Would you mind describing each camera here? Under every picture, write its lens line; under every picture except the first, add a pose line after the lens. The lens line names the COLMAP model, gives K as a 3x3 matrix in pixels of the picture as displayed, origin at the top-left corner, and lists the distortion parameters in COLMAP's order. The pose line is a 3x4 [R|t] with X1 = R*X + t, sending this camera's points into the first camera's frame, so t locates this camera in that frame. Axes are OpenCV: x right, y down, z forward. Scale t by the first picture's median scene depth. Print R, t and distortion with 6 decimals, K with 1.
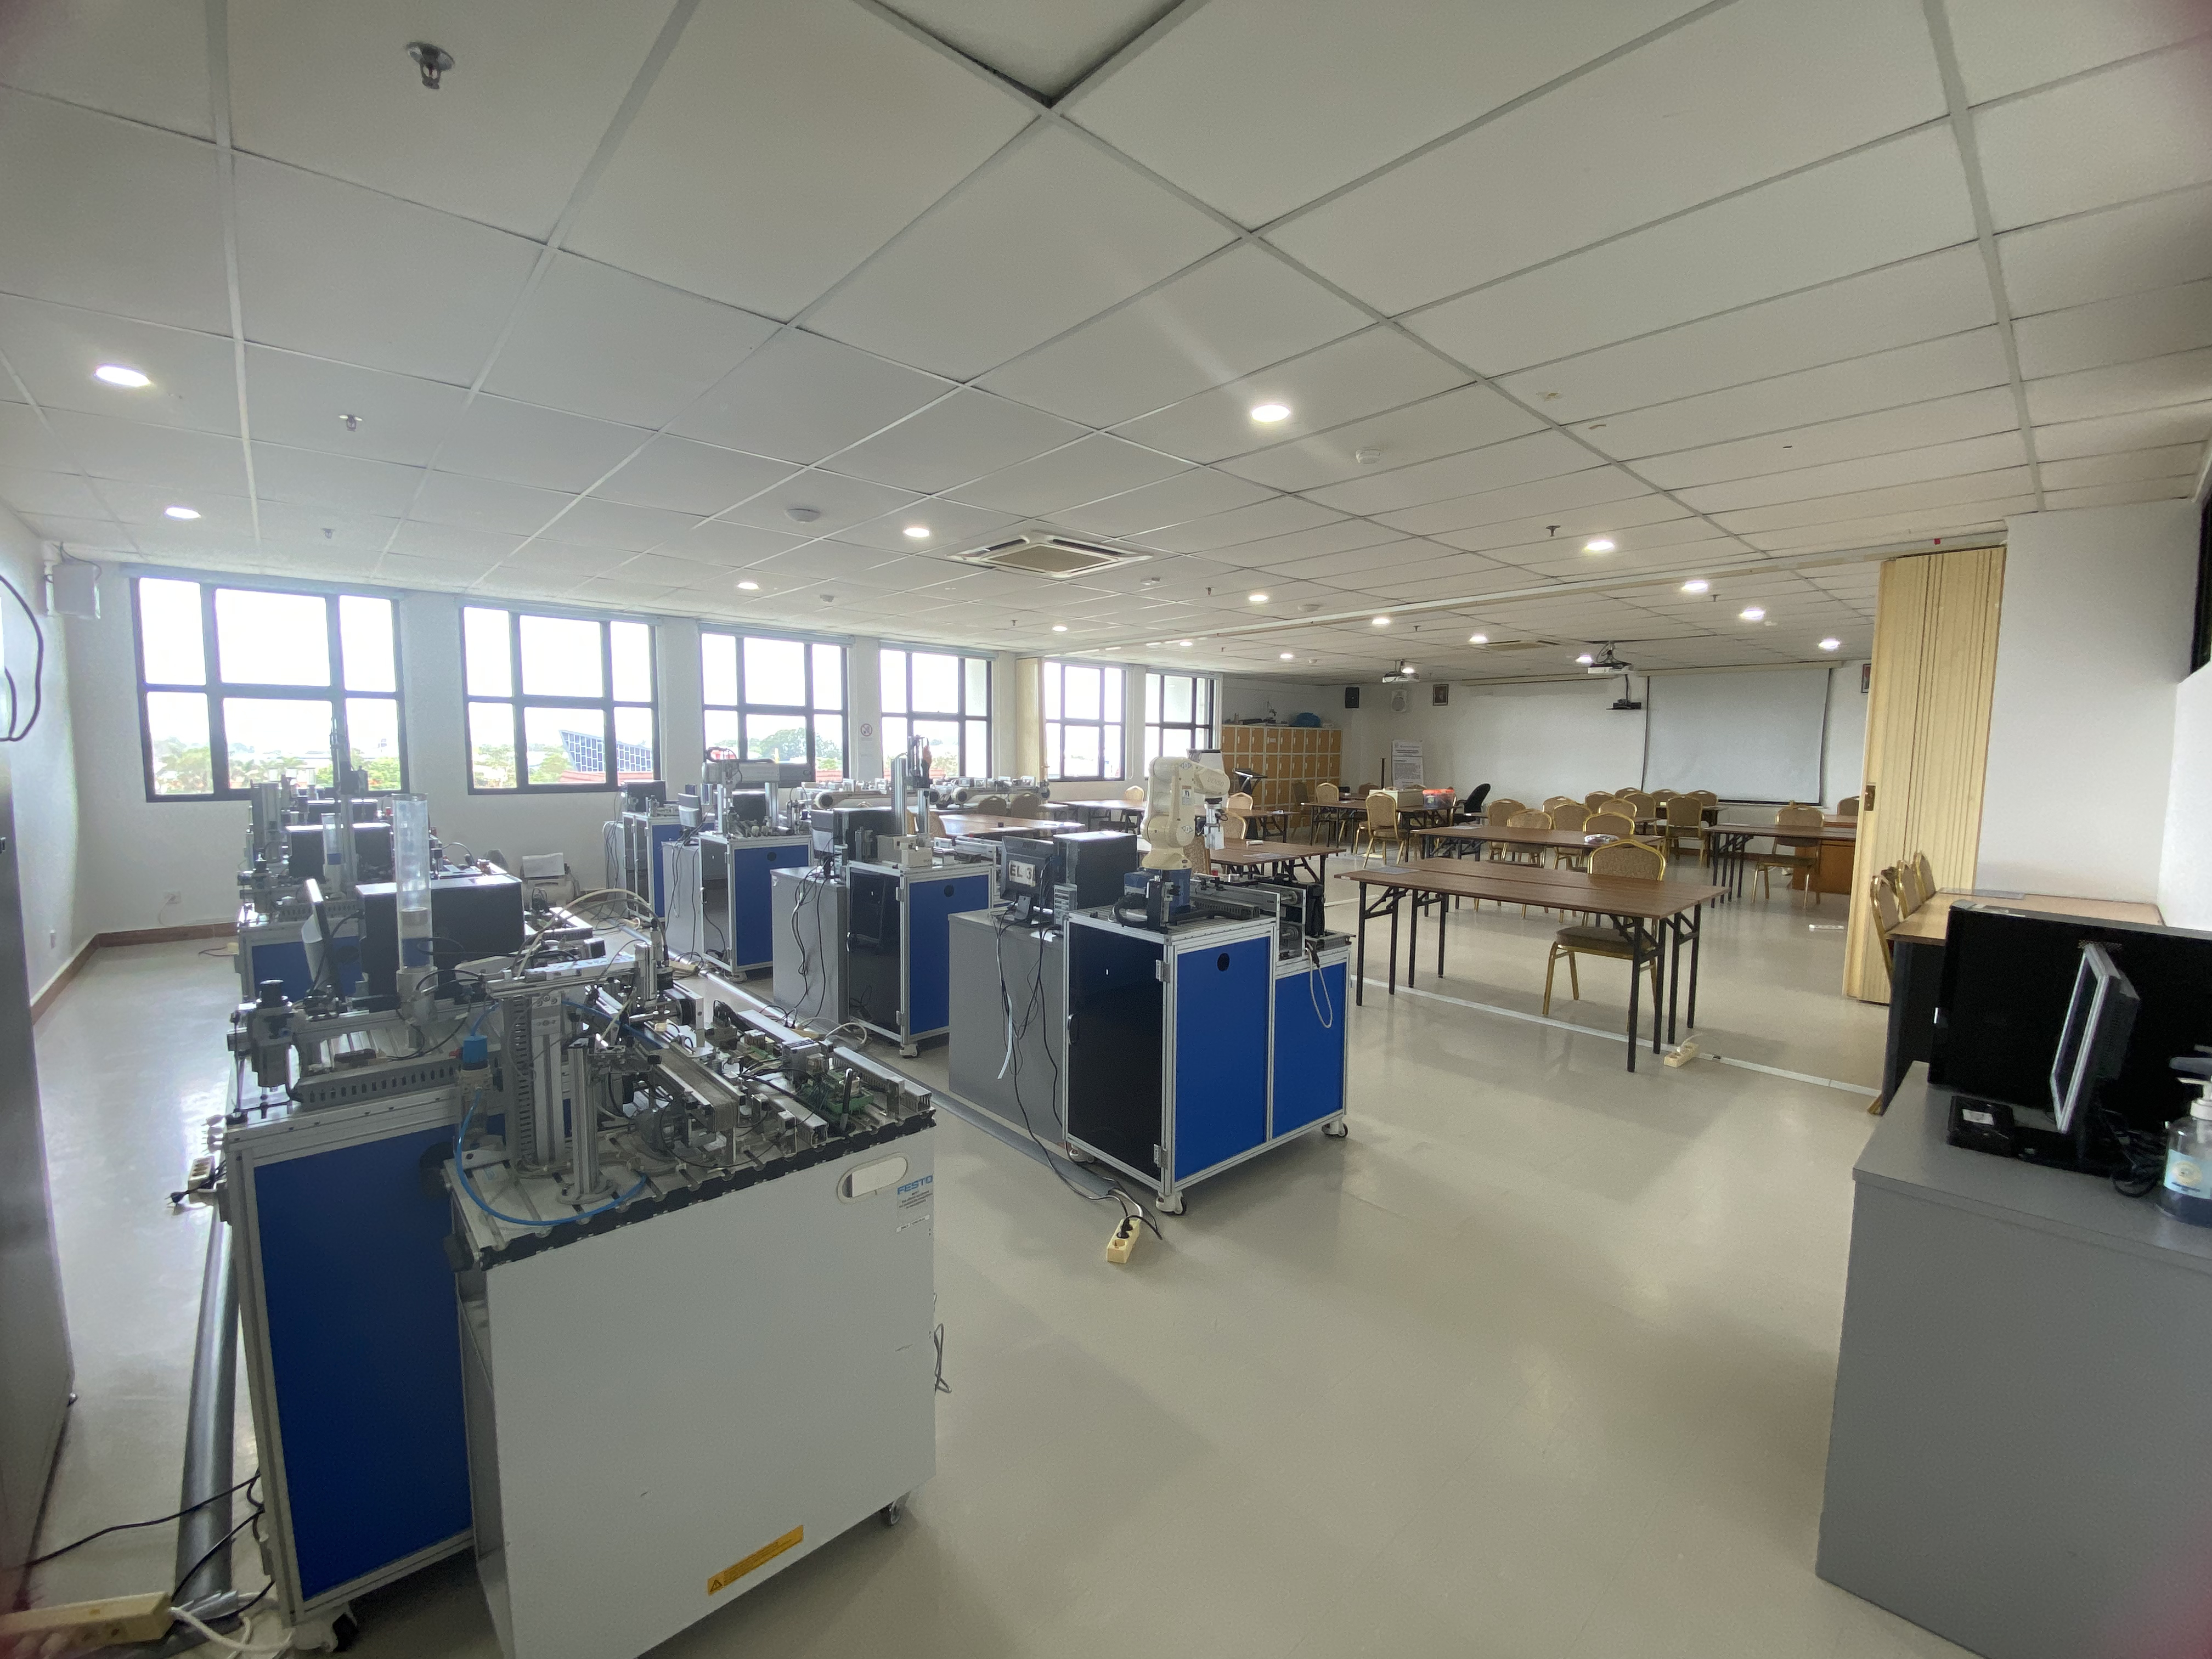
lens RADIAL K [[912.5, 0, 1110.7], [0, 912.5, 832.4], [0, 0, 1]] dist [-0.015053, -0.001237]
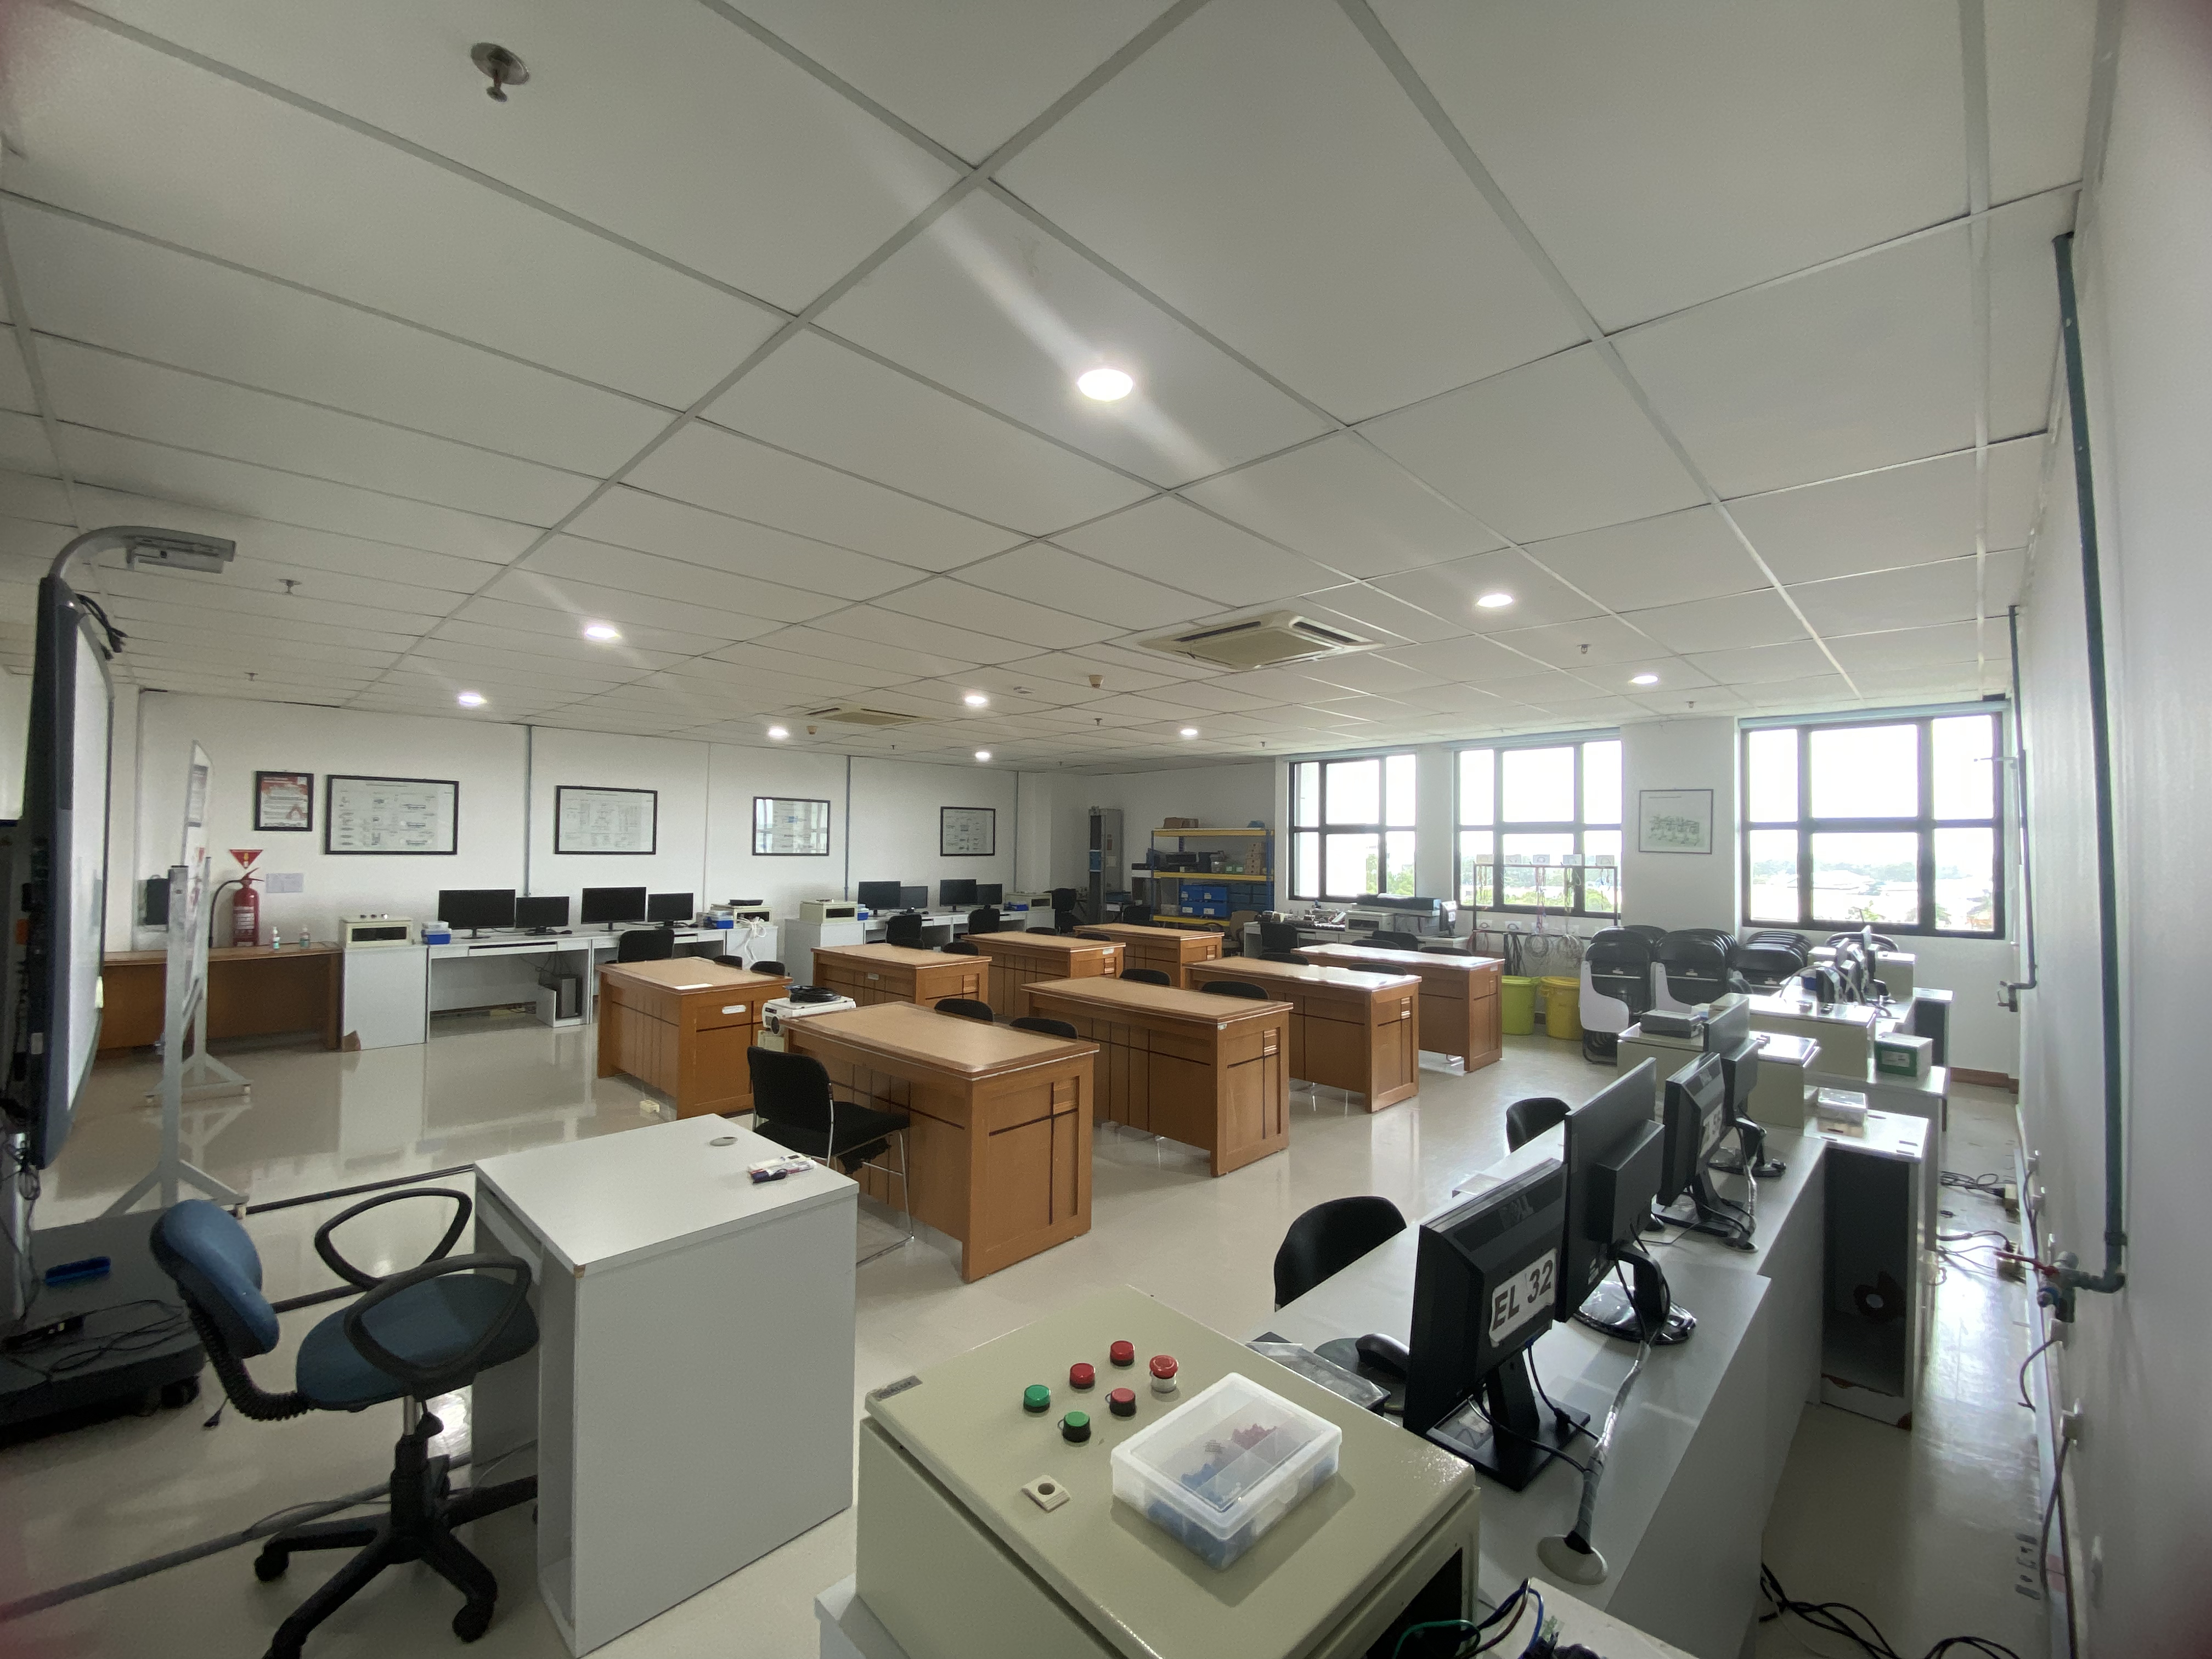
lens RADIAL K [[901.7, 0, 1090.8], [0, 901.7, 835.1], [0, 0, 1]] dist [0.000607, -0.000823]
pose [[0.015368, -0.036328, -0.999222, 0.592819], [-0.108475, 0.993381, -0.037784, -0.049530], [0.993980, 0.108972, 0.011326, 0.615678]]
